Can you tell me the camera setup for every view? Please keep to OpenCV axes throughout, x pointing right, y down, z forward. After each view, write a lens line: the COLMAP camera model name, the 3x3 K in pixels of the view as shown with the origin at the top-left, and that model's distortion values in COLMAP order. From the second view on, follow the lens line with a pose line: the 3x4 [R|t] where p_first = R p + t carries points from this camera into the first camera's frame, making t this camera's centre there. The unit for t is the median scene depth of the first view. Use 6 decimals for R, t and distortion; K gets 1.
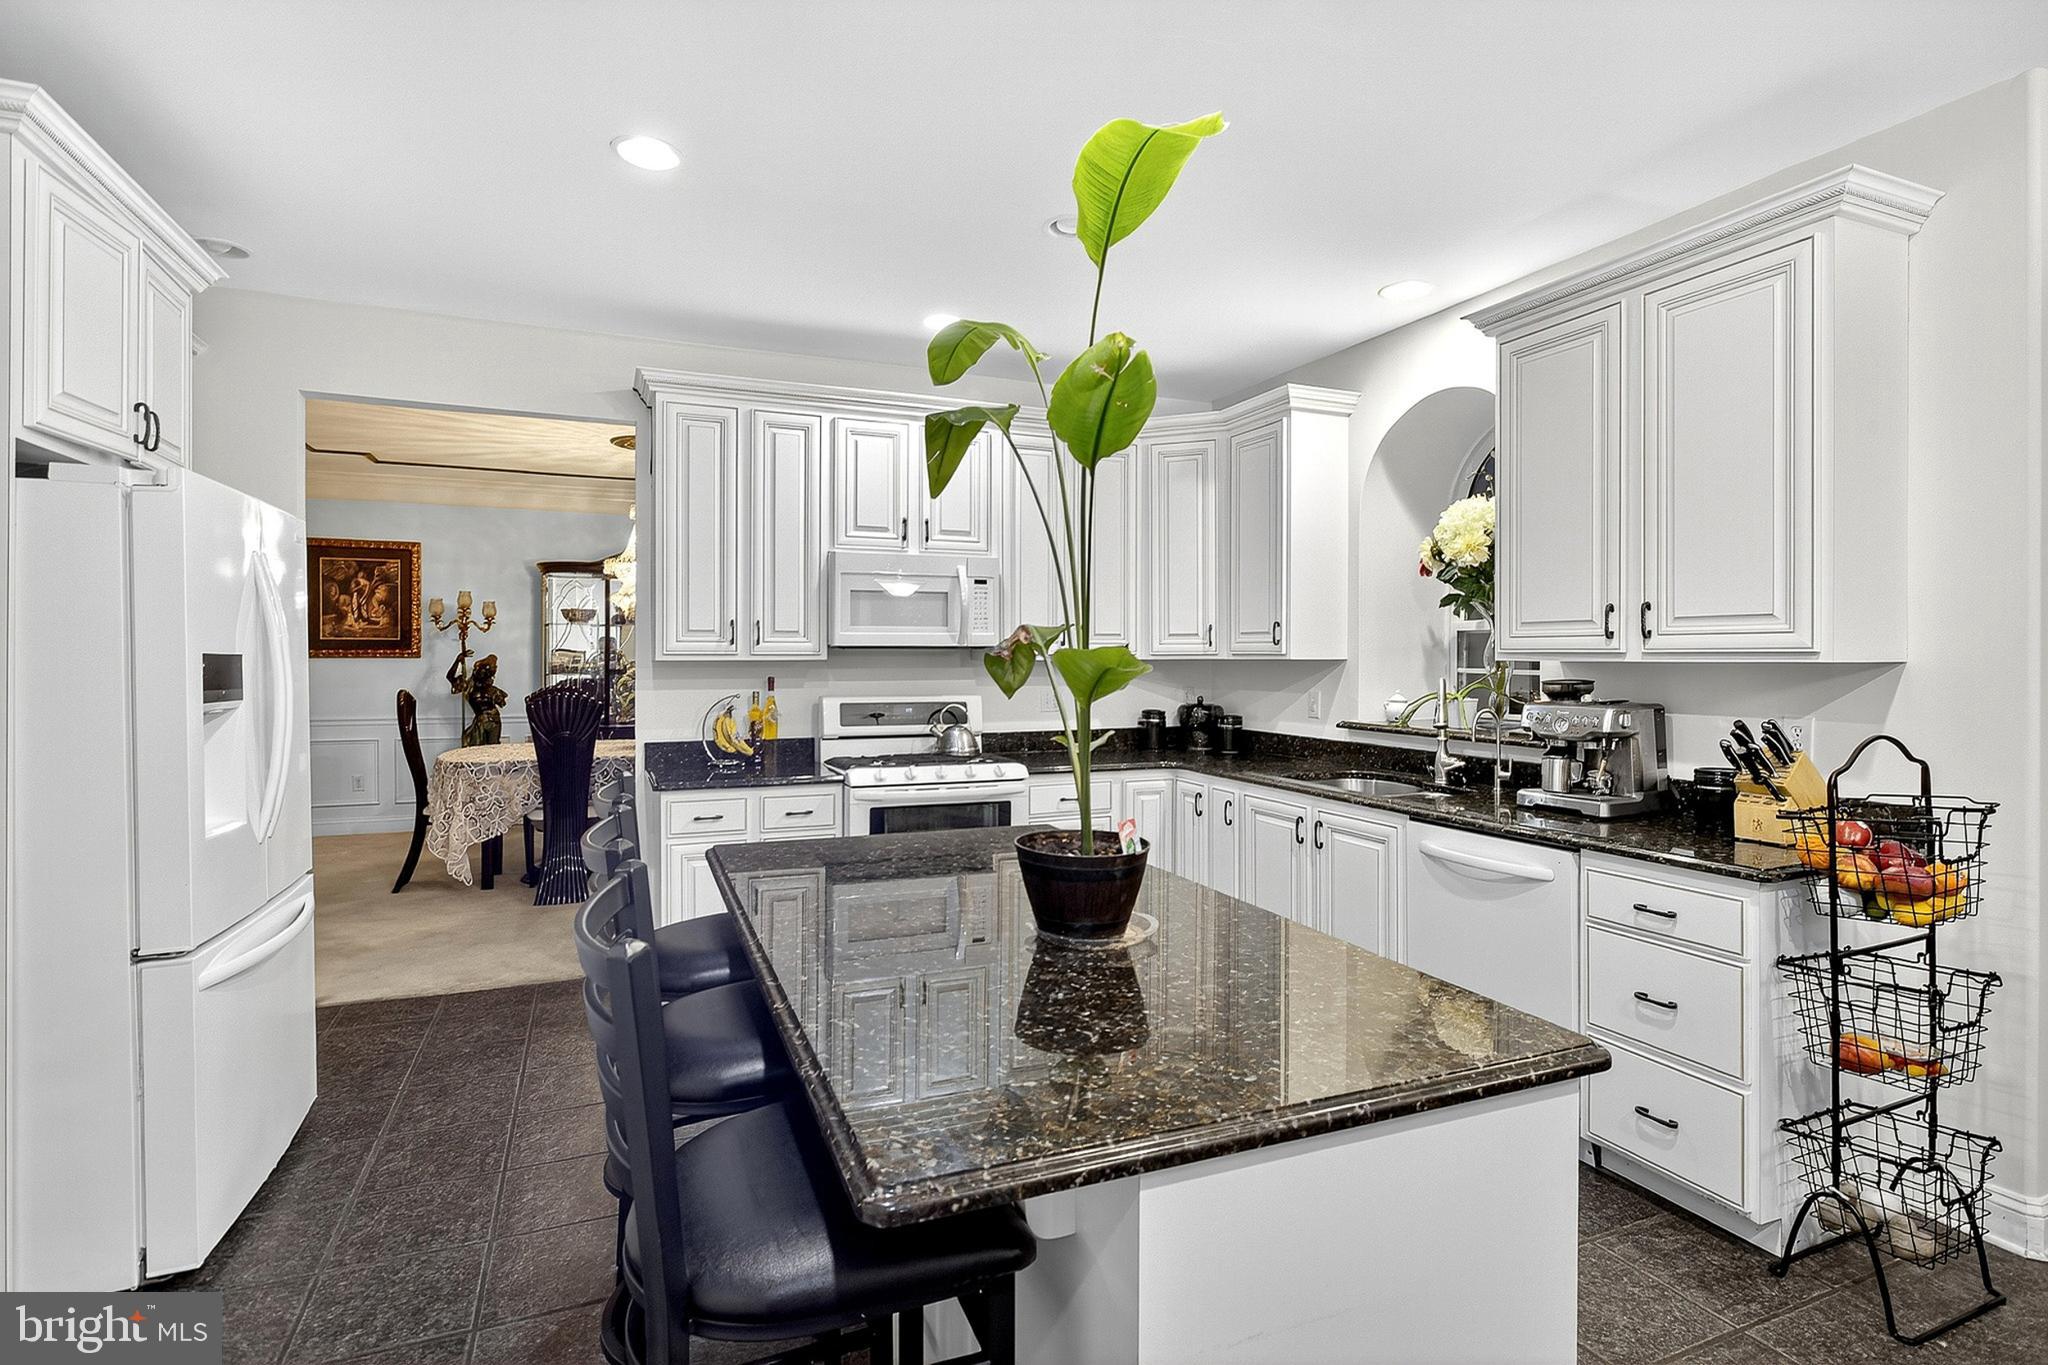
lens RADIAL K [[949.9, 0, 971.1], [0, 949.9, 649.3], [0, 0, 1]] dist [-0.015360, -0.000293]
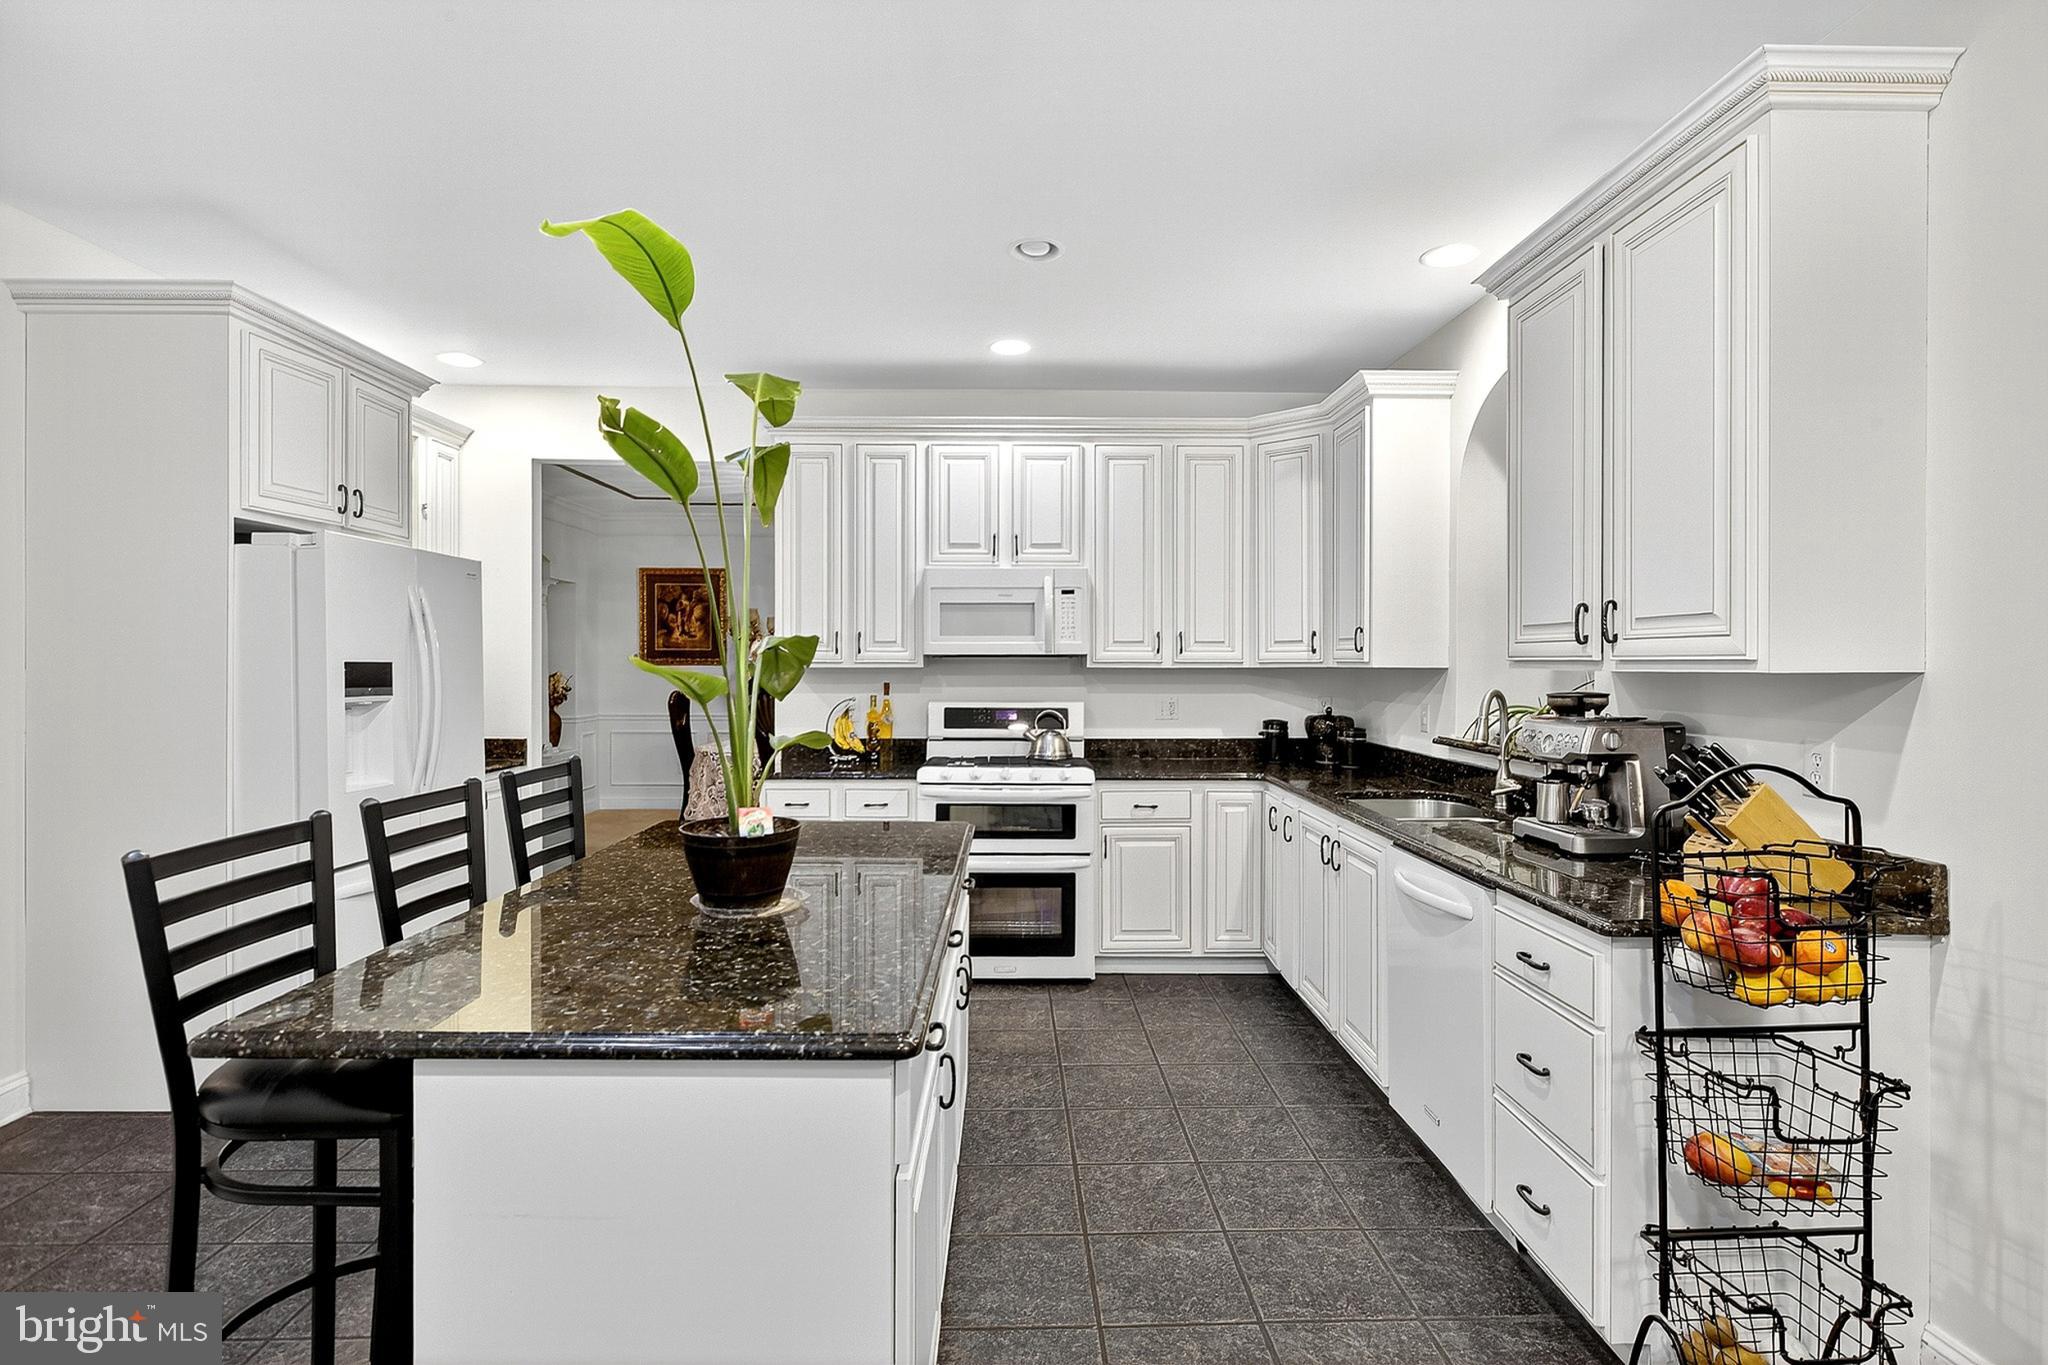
lens RADIAL K [[943.5, 0, 1018.0], [0, 943.5, 661.8], [0, 0, 1]] dist [-0.013304, 0.000062]
pose [[0.938369, -0.000131, -0.345635, 0.327474], [0.001824, 0.999988, 0.004571, -0.000089], [0.345630, -0.004920, 0.938358, 0.018471]]
